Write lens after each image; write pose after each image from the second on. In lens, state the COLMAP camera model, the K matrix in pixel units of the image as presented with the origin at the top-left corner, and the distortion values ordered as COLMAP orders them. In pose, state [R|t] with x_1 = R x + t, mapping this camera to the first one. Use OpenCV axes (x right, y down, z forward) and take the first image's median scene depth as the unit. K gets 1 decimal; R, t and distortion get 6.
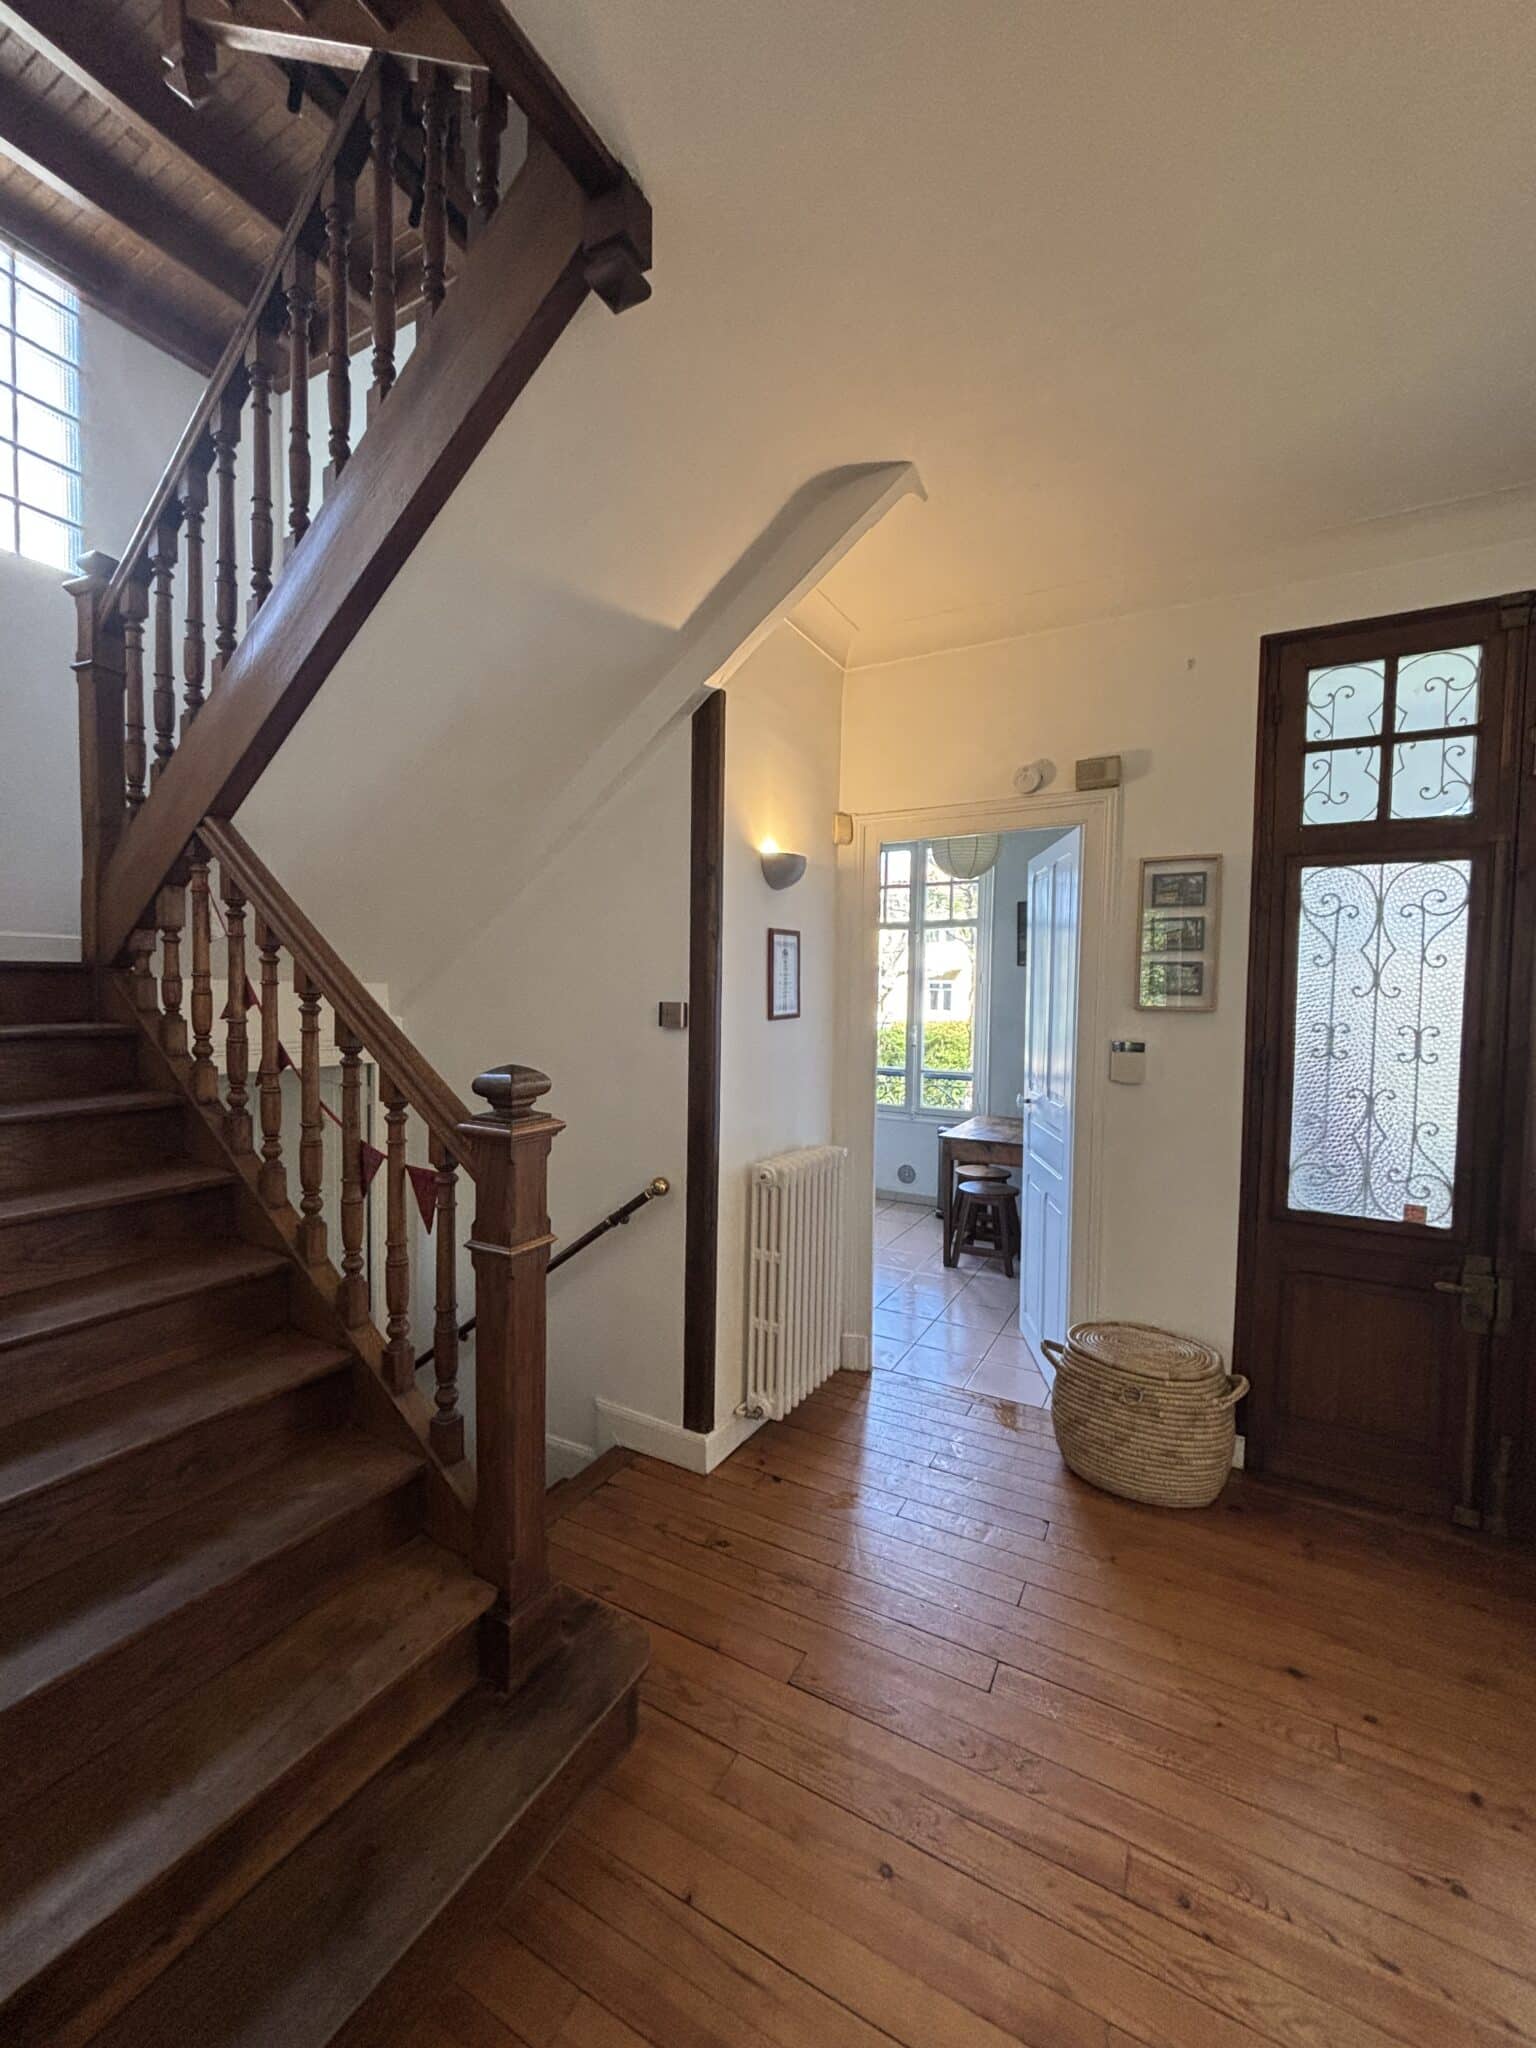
lens RADIAL K [[817.4, 0, 768.0], [0, 817.4, 1024.0], [0, 0, 1]] dist [-0.002303, -0.000066]
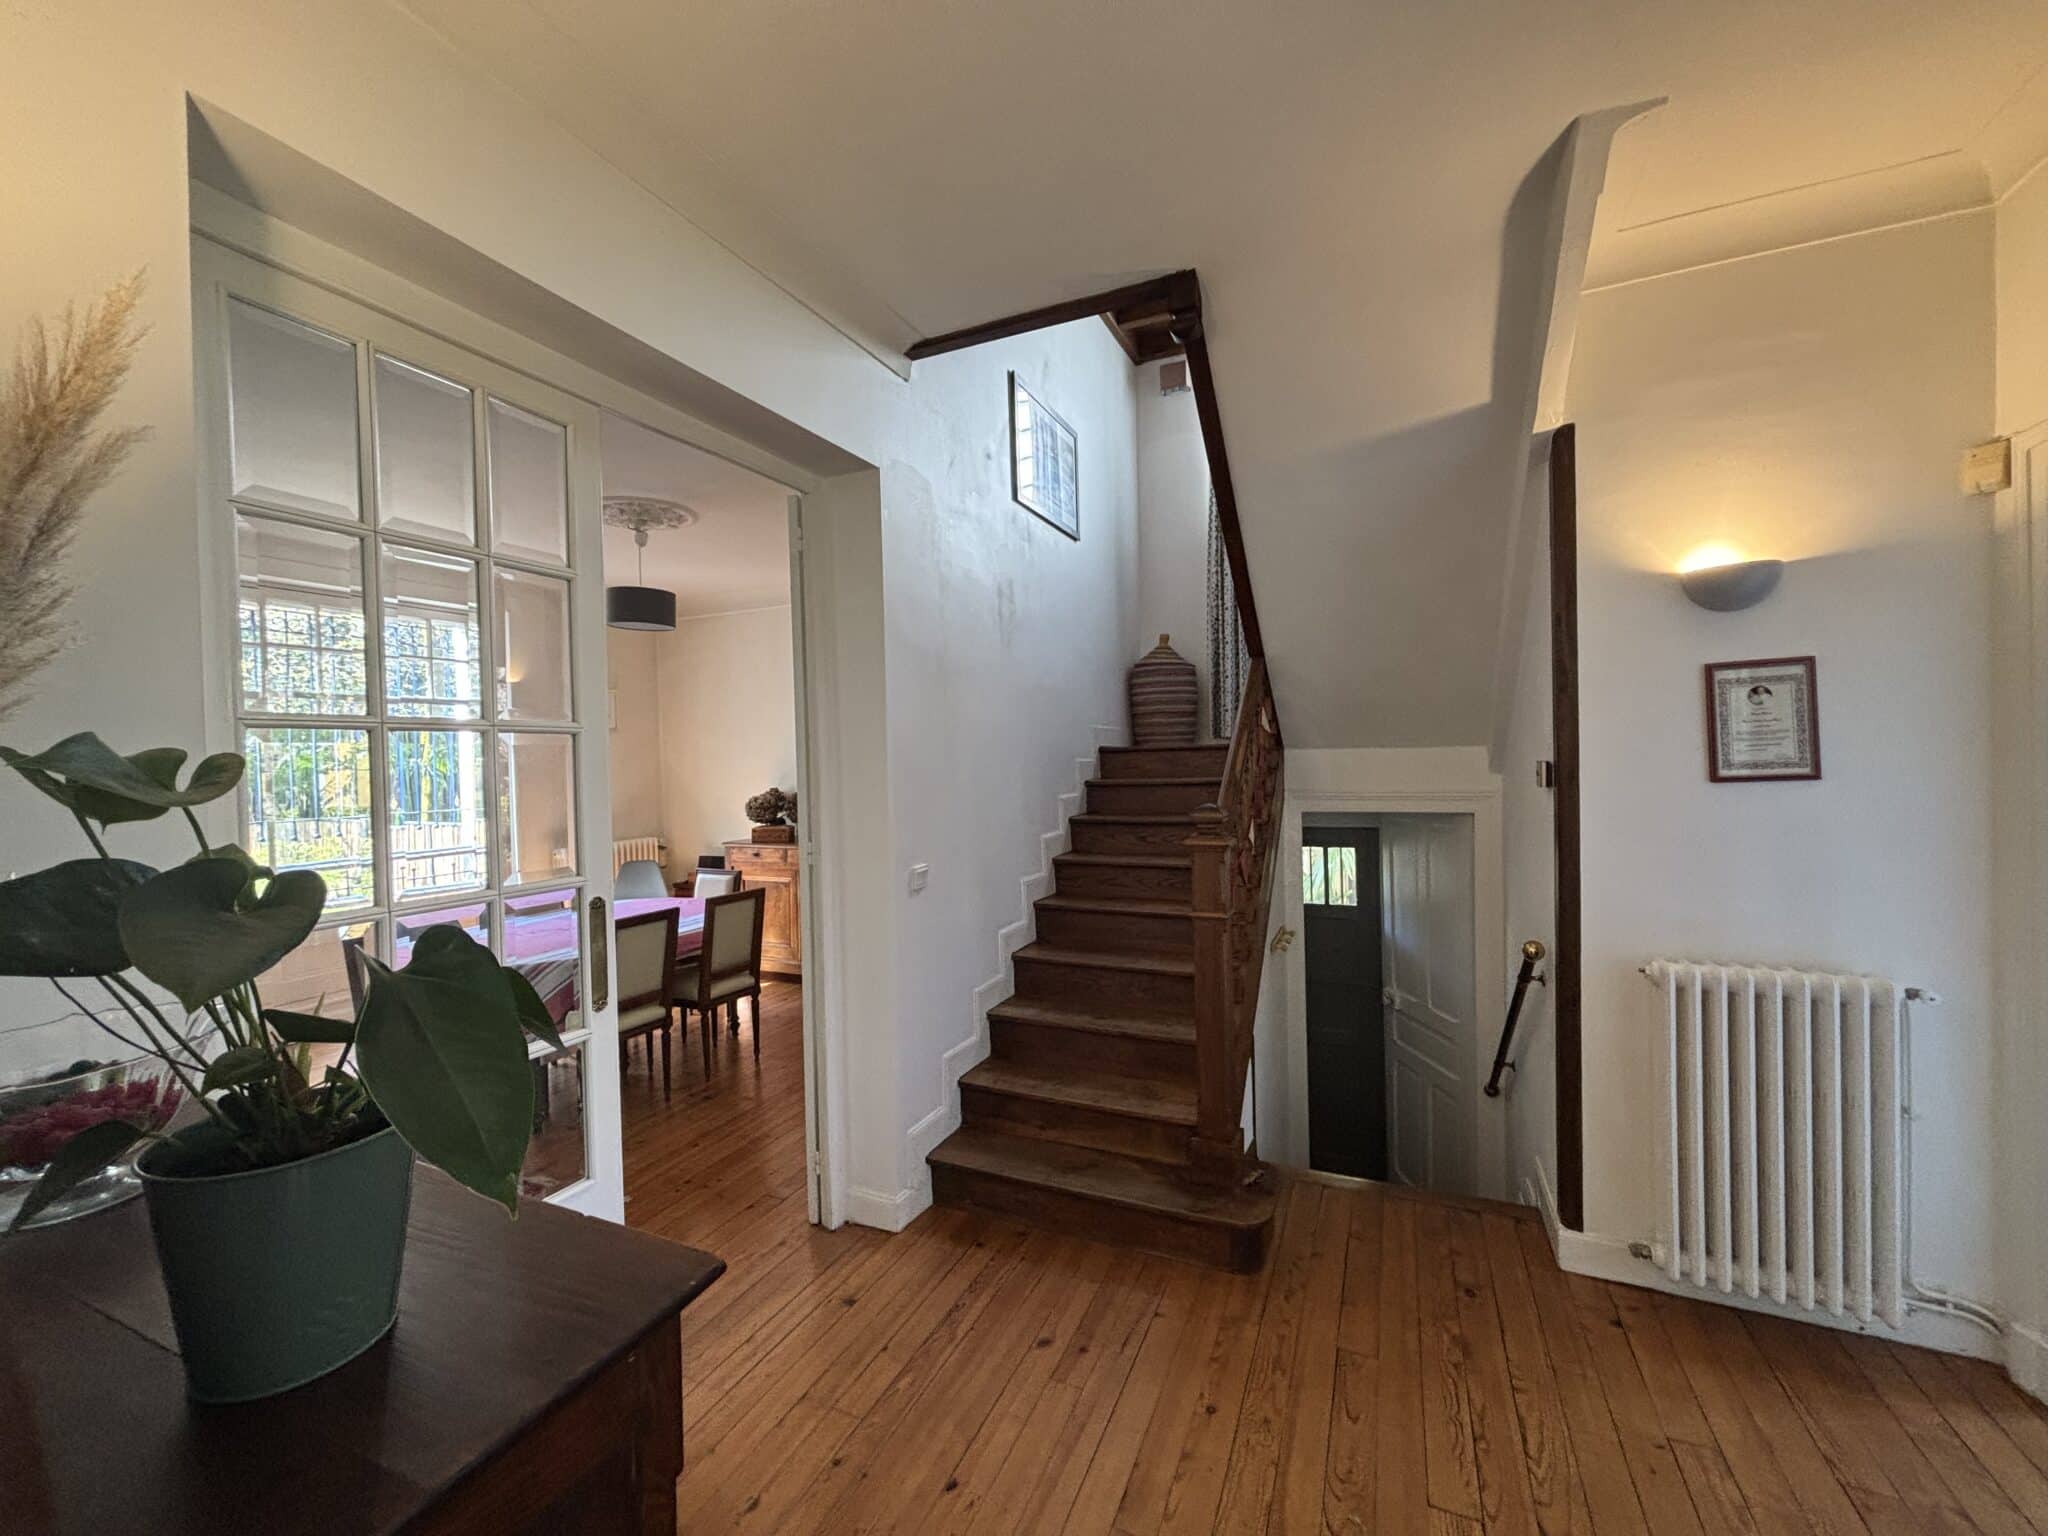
lens RADIAL K [[817.4, 0, 1024.0], [0, 817.4, 768.0], [0, 0, 1]] dist [-0.002303, -0.000066]
pose [[0.066014, -0.007686, -0.997789, 0.808646], [-0.012792, 0.999882, -0.008548, -0.002951], [0.997737, 0.013328, 0.065908, 0.322449]]
